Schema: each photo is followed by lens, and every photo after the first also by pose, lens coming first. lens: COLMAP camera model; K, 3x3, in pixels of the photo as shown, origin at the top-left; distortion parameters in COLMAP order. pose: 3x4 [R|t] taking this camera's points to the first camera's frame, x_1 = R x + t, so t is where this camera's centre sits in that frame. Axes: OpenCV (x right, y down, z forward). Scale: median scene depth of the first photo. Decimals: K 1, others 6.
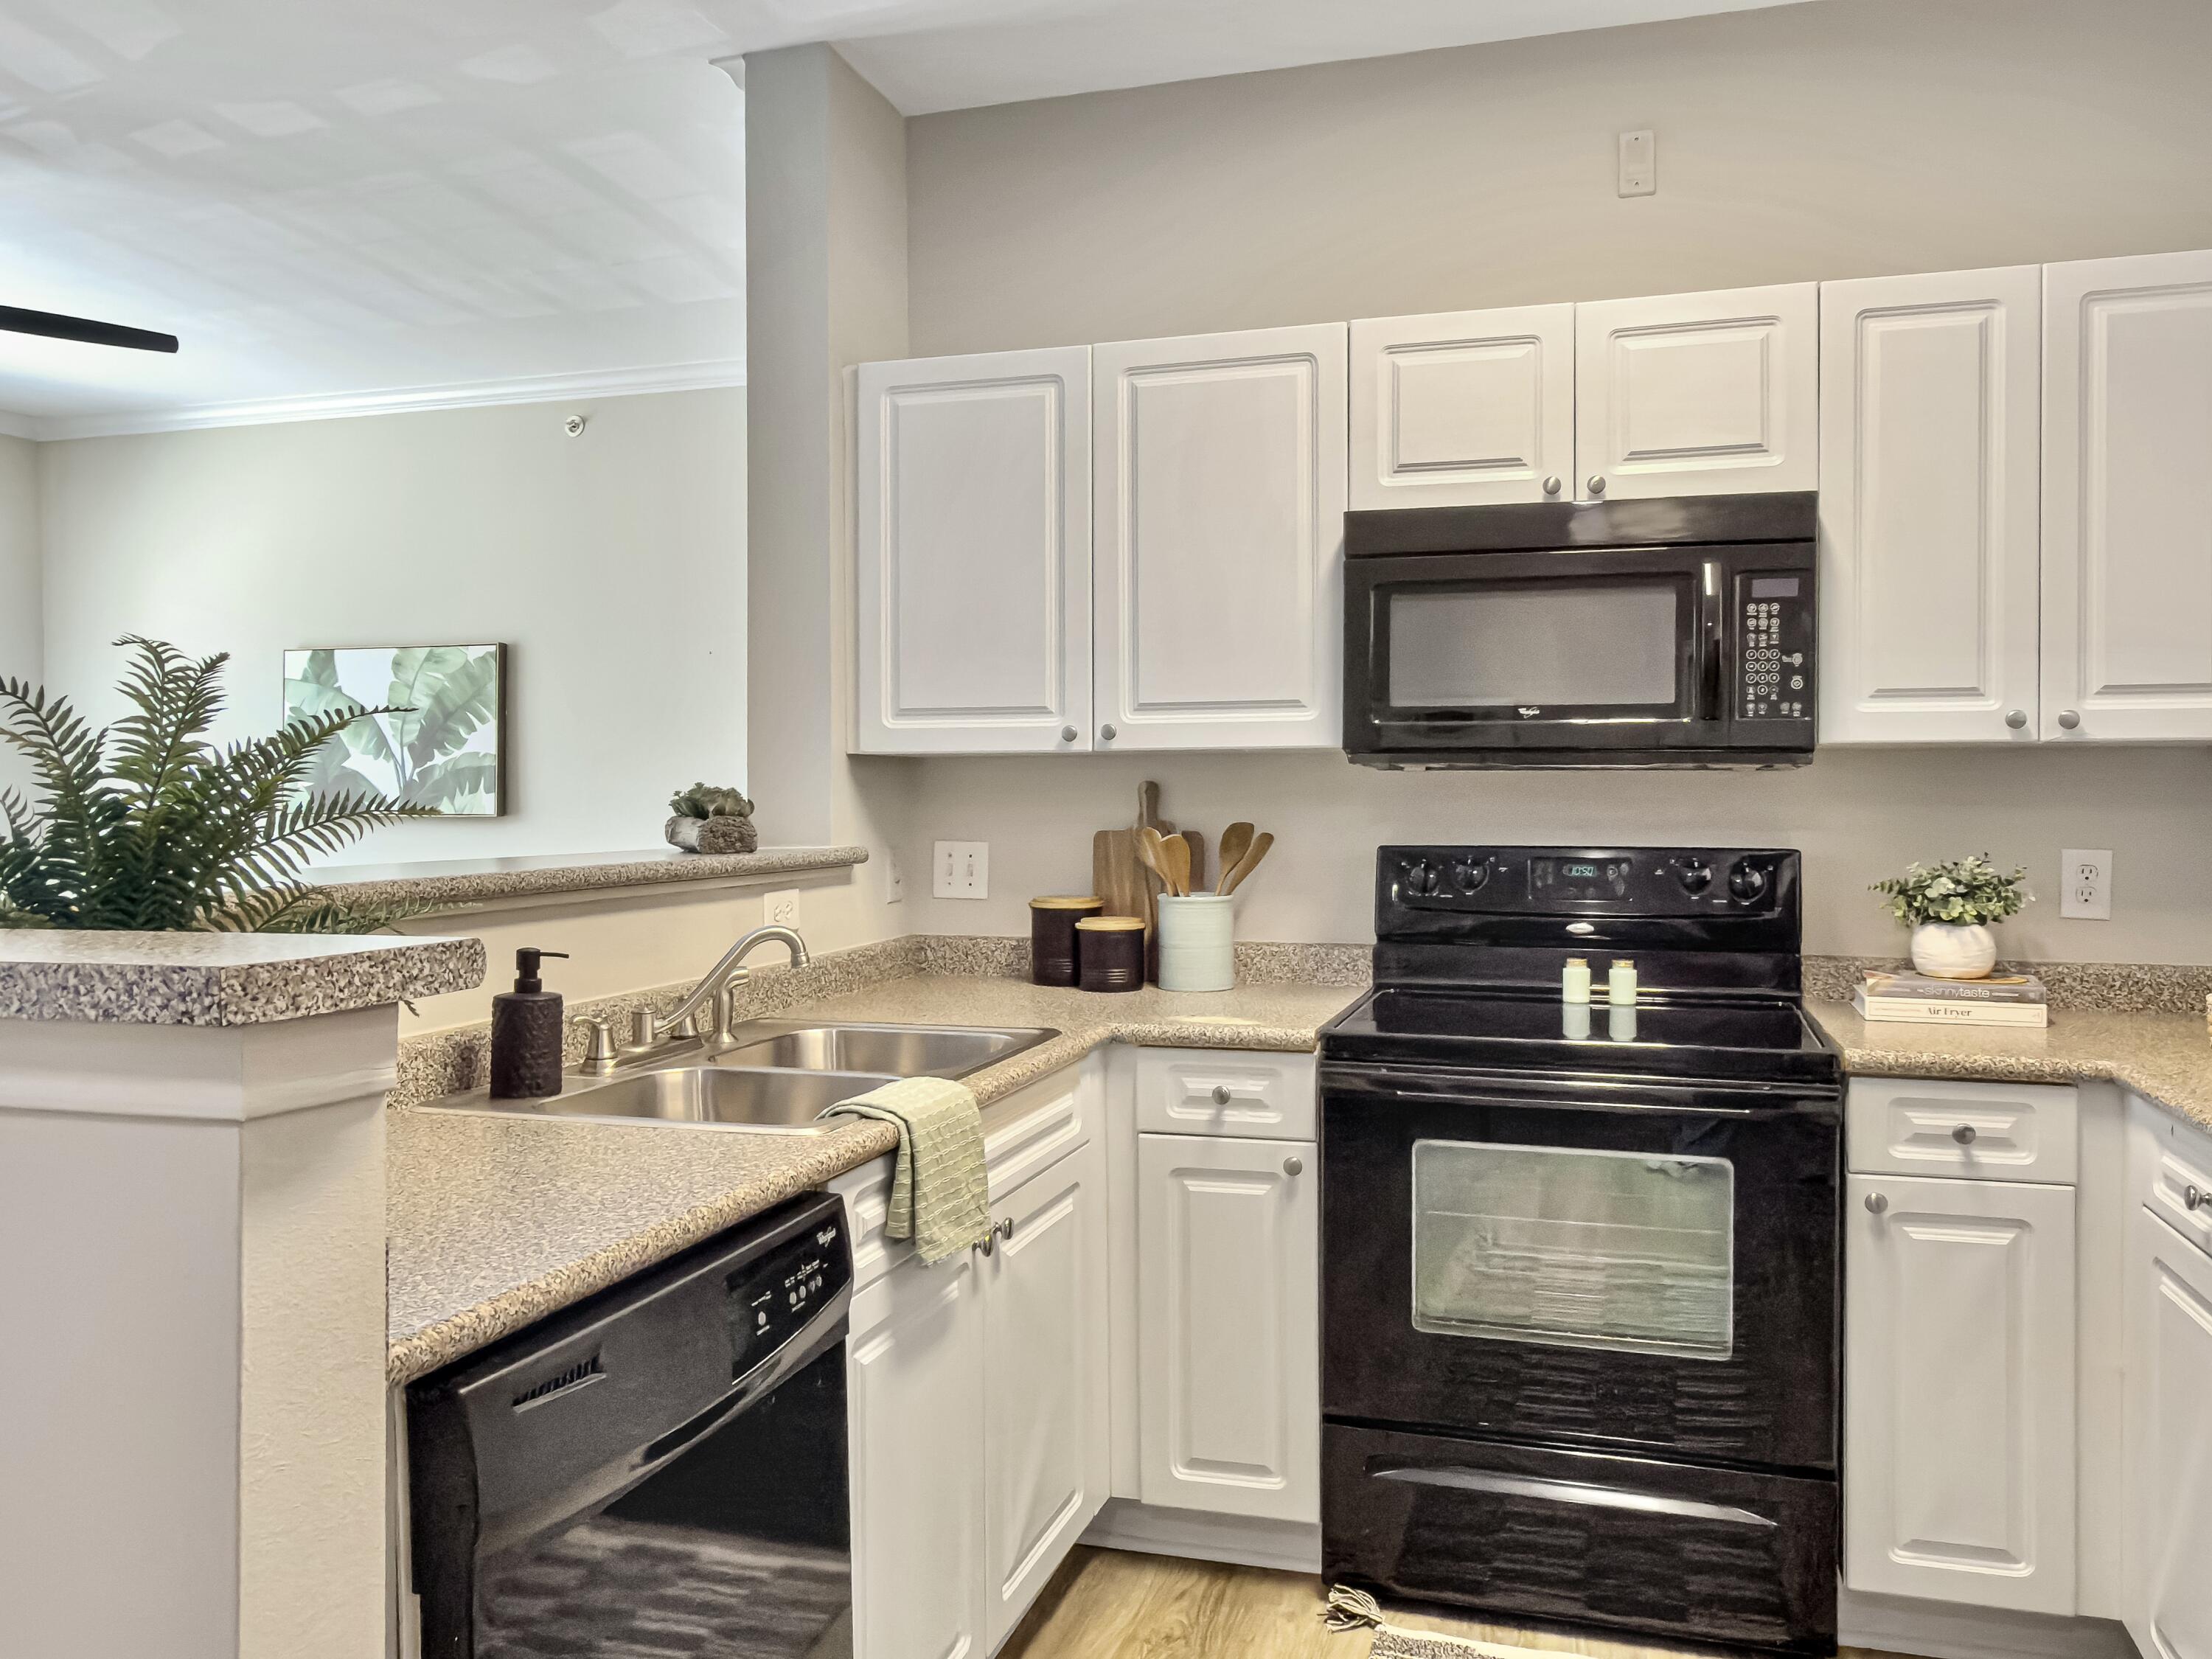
lens RADIAL K [[1604.3, 0, 1110.4], [0, 1604.3, 821.7], [0, 0, 1]] dist [0.001288, 0.002993]
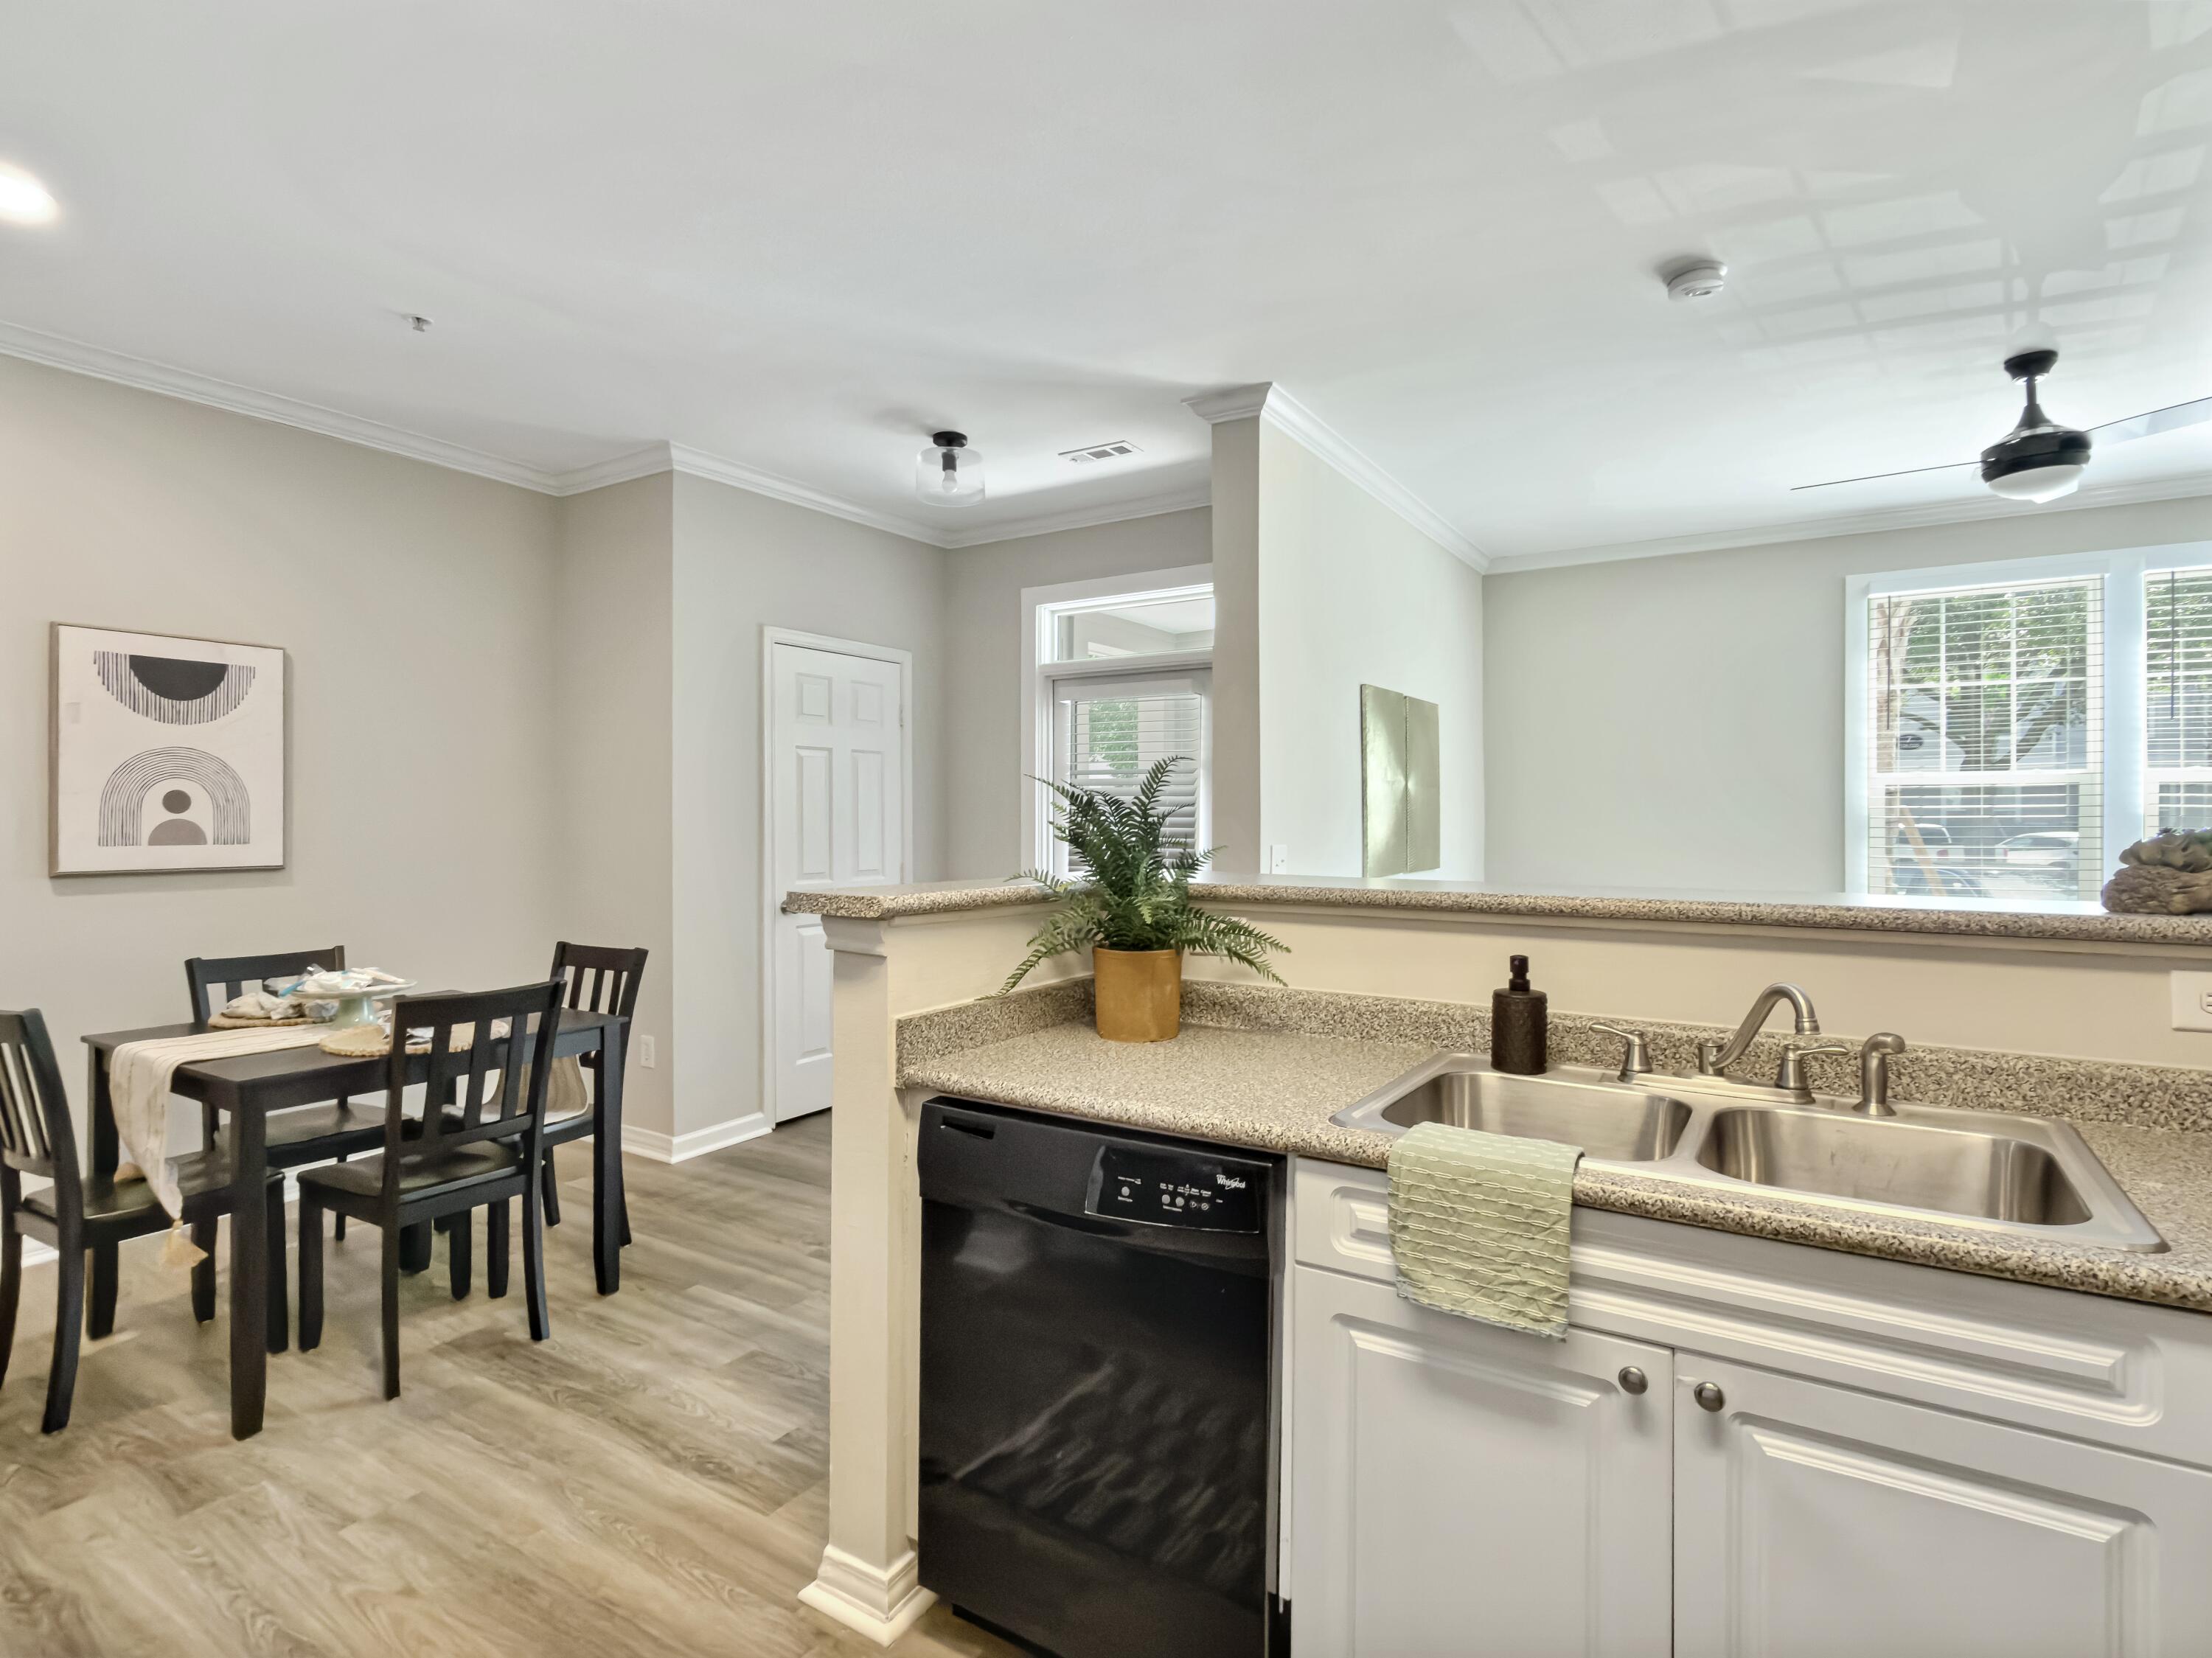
lens RADIAL K [[1157.4, 0, 1160.9], [0, 1157.4, 810.6], [0, 0, 1]] dist [-0.001866, -0.000621]
pose [[-0.248699, -0.001950, -0.968579, 0.419003], [-0.014807, 0.999889, 0.001789, -0.023393], [0.968468, 0.014787, -0.248701, 0.665015]]
